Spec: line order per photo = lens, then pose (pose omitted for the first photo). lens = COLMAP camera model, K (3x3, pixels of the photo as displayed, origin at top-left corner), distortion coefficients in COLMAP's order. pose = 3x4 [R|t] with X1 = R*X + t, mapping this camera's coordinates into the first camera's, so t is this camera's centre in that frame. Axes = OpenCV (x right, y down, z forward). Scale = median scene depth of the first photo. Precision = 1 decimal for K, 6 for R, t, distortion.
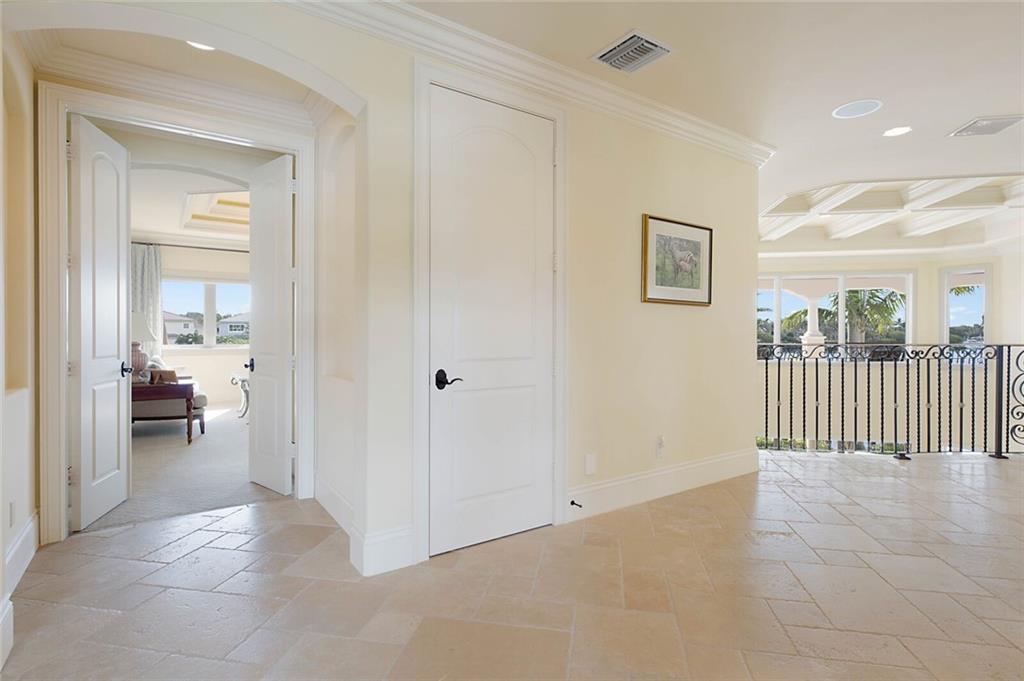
lens RADIAL K [[519.8, 0, 513.3], [0, 519.8, 336.4], [0, 0, 1]] dist [0.012852, -0.000436]
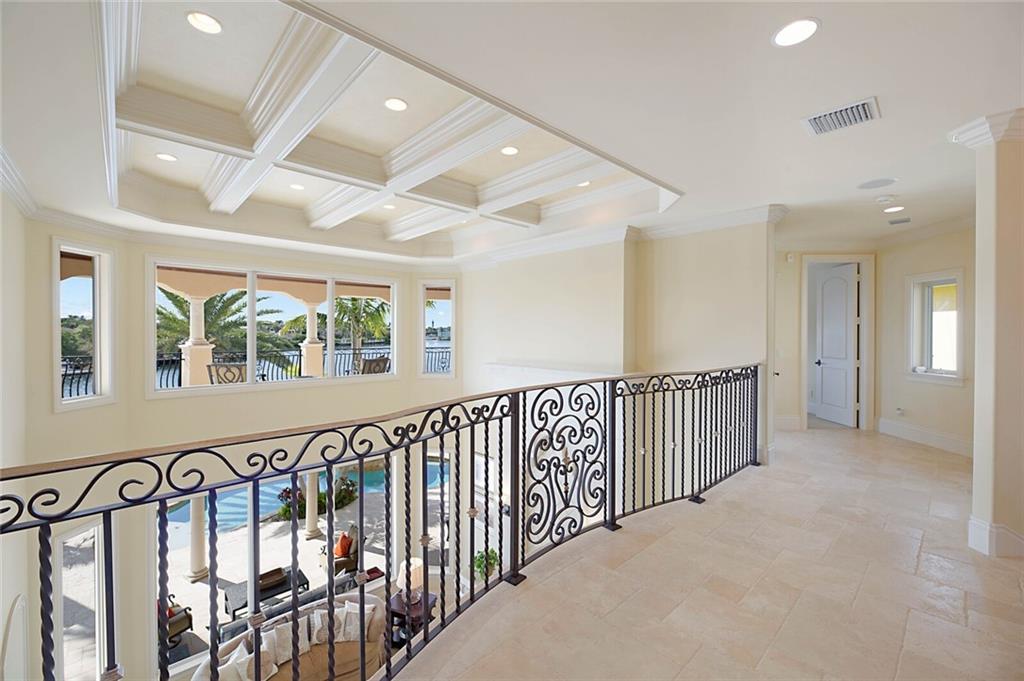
lens RADIAL K [[428.3, 0, 516.9], [0, 428.3, 336.8], [0, 0, 1]] dist [-0.003109, -0.000061]
pose [[0.604264, -0.009232, 0.796731, 0.539132], [0.005214, 0.999957, 0.007633, -0.048872], [-0.796767, -0.000458, 0.604286, 0.703670]]
